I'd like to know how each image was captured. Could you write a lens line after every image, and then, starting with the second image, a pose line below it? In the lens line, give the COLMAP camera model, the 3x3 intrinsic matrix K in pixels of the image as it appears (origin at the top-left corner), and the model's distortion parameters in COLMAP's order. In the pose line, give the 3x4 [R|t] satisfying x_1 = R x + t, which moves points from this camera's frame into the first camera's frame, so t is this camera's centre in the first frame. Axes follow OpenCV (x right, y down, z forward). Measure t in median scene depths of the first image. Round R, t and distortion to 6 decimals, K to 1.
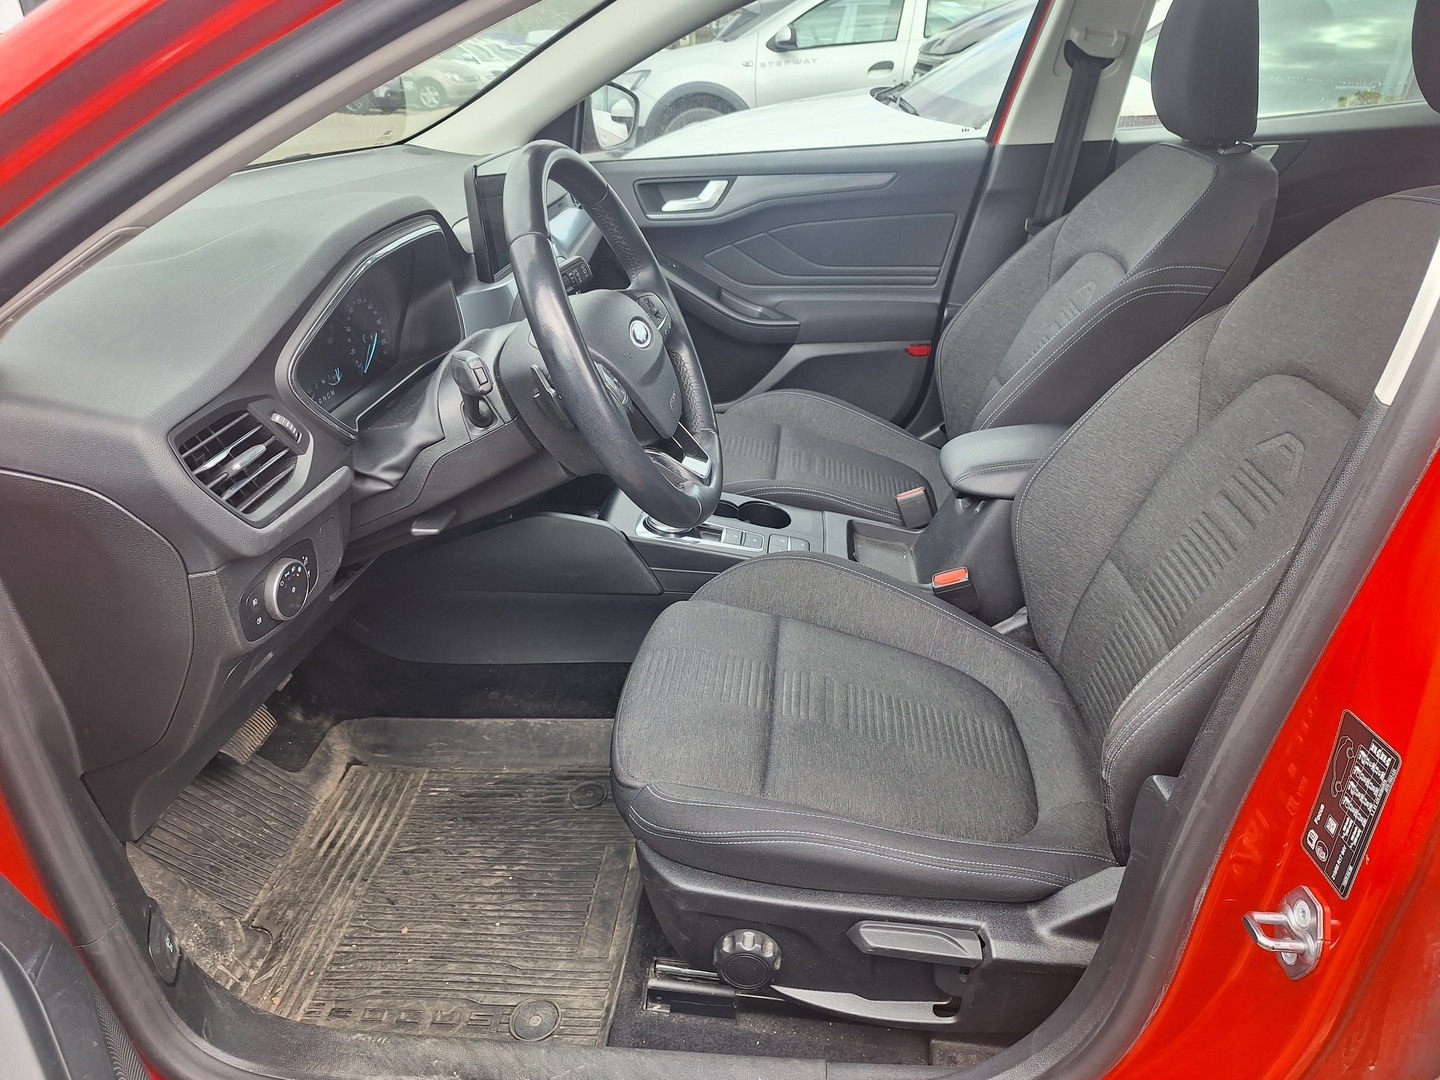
lens RADIAL K [[978.2, 0, 720.0], [0, 978.2, 540.0], [0, 0, 1]] dist [0.028904, -0.000615]
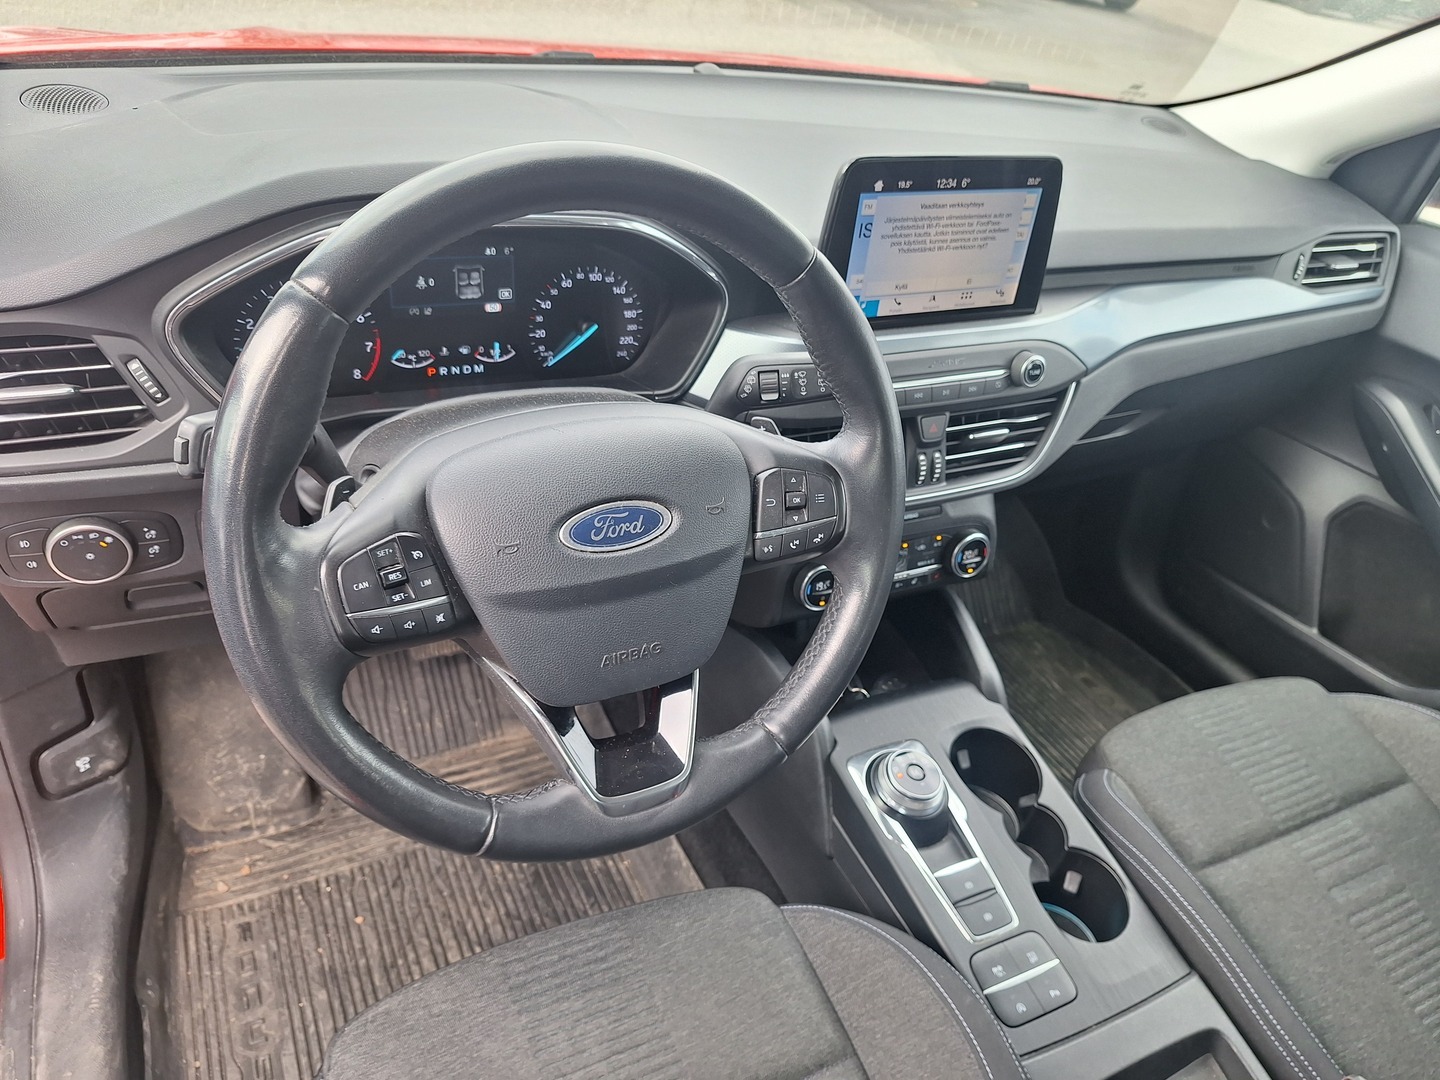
lens RADIAL K [[1000.5, 0, 720.0], [0, 1000.5, 540.0], [0, 0, 1]] dist [0.012557, 0.000725]
pose [[0.519838, 0.557390, -0.647367, 0.250759], [-0.509105, 0.810670, 0.289183, -0.317244], [0.685989, 0.179250, 0.705187, 0.522962]]
